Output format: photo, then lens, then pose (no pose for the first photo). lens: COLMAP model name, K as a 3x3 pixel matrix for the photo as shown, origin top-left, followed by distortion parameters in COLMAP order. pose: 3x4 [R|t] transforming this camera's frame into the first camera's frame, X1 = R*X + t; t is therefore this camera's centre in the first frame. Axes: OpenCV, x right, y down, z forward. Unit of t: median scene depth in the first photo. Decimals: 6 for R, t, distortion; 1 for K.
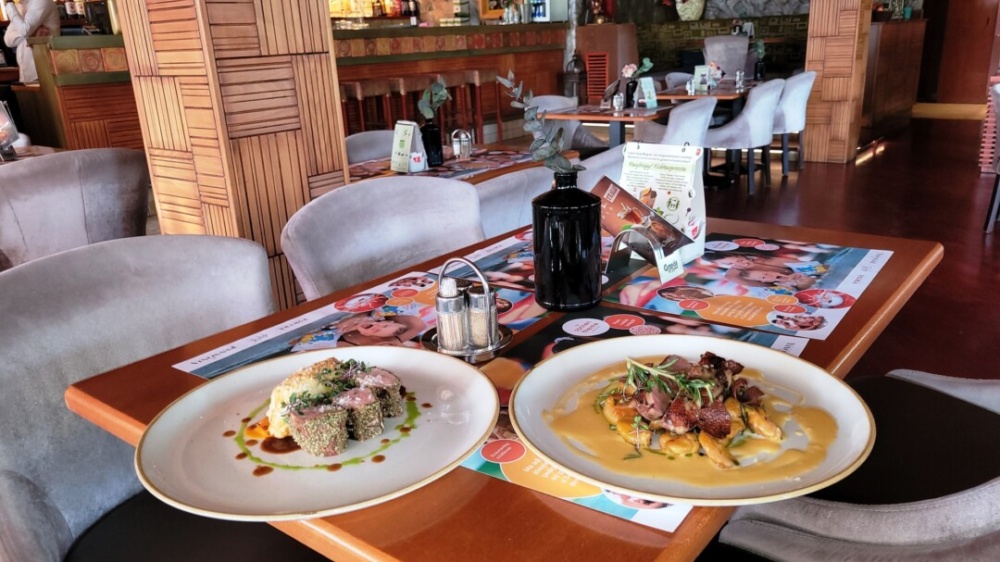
lens RADIAL K [[756.8, 0, 498.6], [0, 756.8, 274.7], [0, 0, 1]] dist [0.046183, -0.037215]
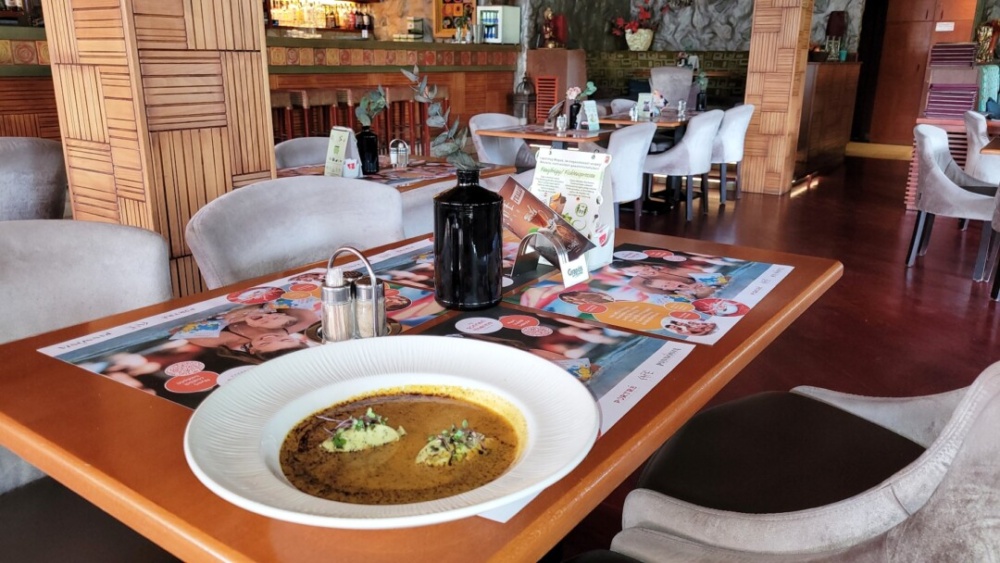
lens RADIAL K [[756.8, 0, 493.6], [0, 756.8, 265.6], [0, 0, 1]] dist [0.046183, -0.037215]
pose [[0.997354, 0.040558, 0.060331, 0.030280], [-0.038226, 0.998496, -0.039310, 0.012643], [-0.061835, 0.036900, 0.997404, 0.006116]]
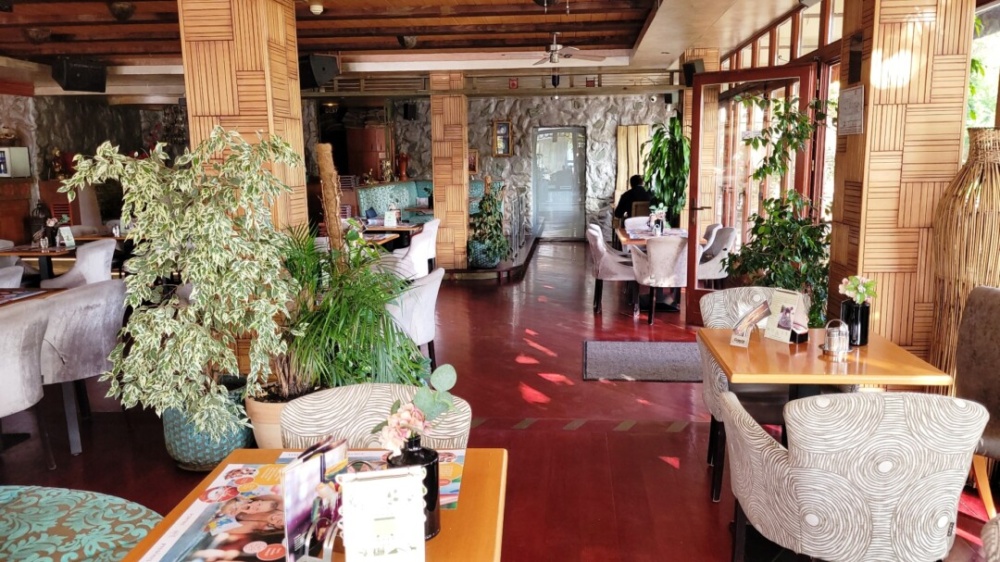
lens RADIAL K [[756.8, 0, 516.9], [0, 756.8, 280.3], [0, 0, 1]] dist [0.046183, -0.037215]
pose [[0.831846, -0.052729, 0.552496, 0.208197], [0.141846, 0.982614, -0.119787, 0.335679], [-0.536575, 0.178013, 0.824863, -1.558962]]
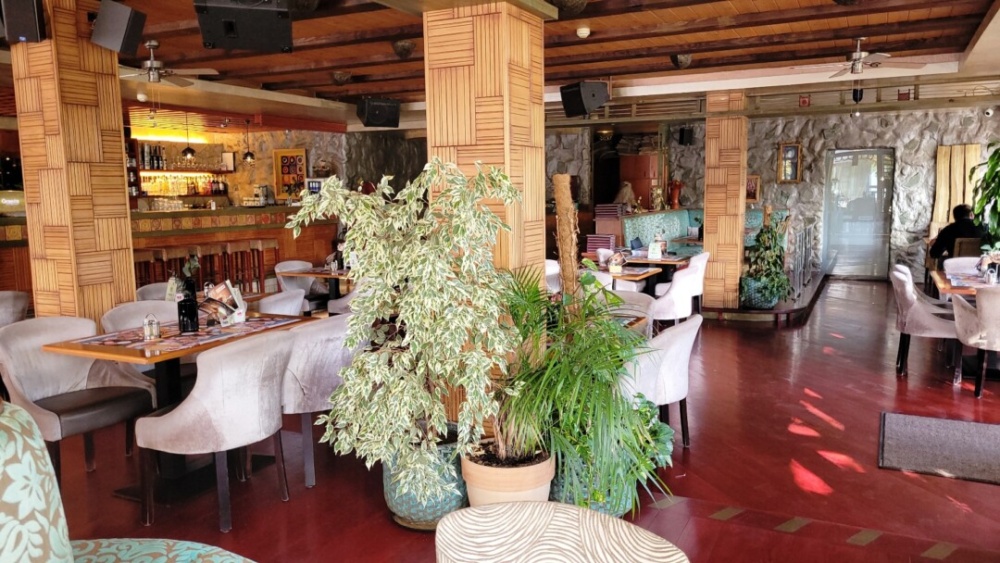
lens RADIAL K [[756.8, 0, 508.3], [0, 756.8, 278.6], [0, 0, 1]] dist [0.046183, -0.037215]
pose [[0.976692, 0.006838, 0.214535, 0.379452], [0.034383, 0.981601, -0.187822, 0.251628], [-0.211873, 0.190821, 0.958487, -1.356399]]
